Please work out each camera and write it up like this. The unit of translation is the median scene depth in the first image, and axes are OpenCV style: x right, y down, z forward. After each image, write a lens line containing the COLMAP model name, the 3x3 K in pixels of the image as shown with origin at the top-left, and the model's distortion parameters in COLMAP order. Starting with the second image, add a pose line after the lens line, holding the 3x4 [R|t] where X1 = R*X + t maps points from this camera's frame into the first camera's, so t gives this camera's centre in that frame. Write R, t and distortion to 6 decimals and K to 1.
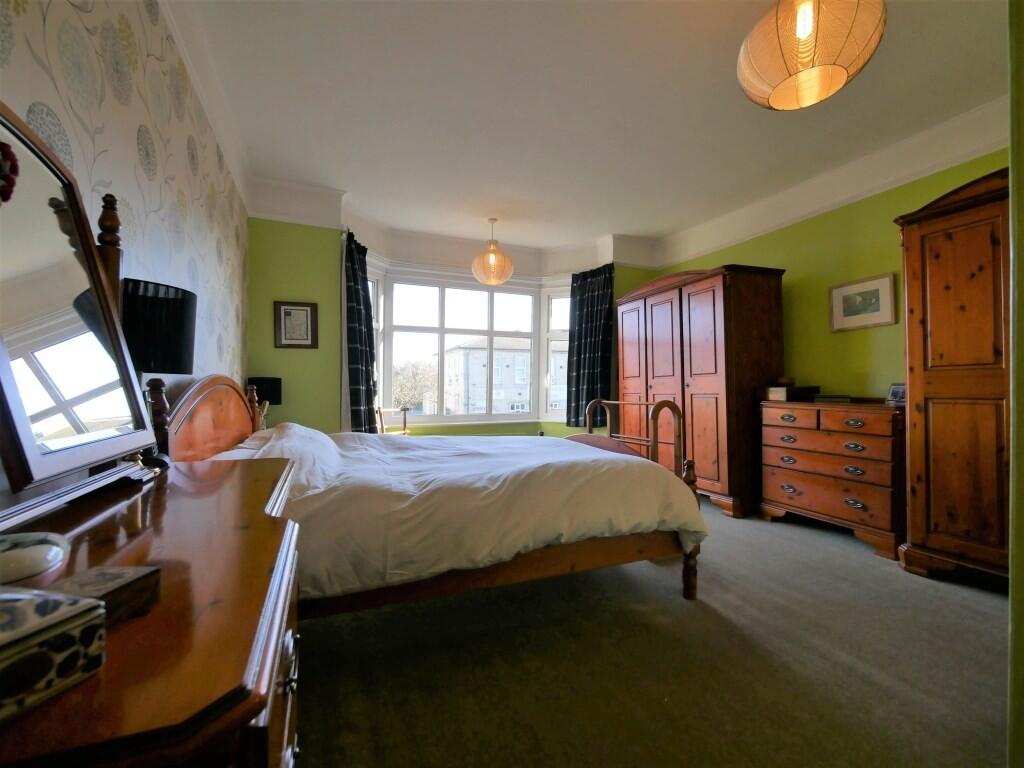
lens RADIAL K [[428.6, 0, 502.6], [0, 428.6, 382.4], [0, 0, 1]] dist [-0.000723, -0.000354]
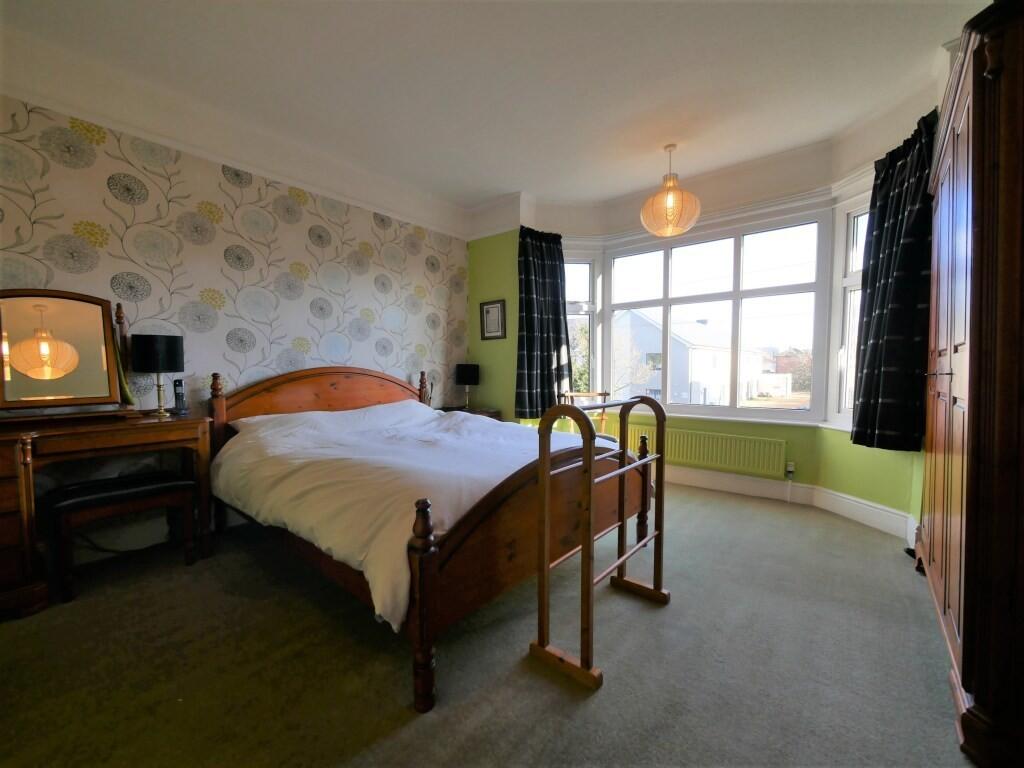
lens RADIAL K [[428.6, 0, 508.6], [0, 428.6, 385.3], [0, 0, 1]] dist [-0.000723, -0.000354]
pose [[0.464262, 0.045297, -0.884539, 0.520899], [0.020093, 0.997896, 0.061648, -0.020046], [0.885470, -0.046394, 0.462374, 0.393842]]
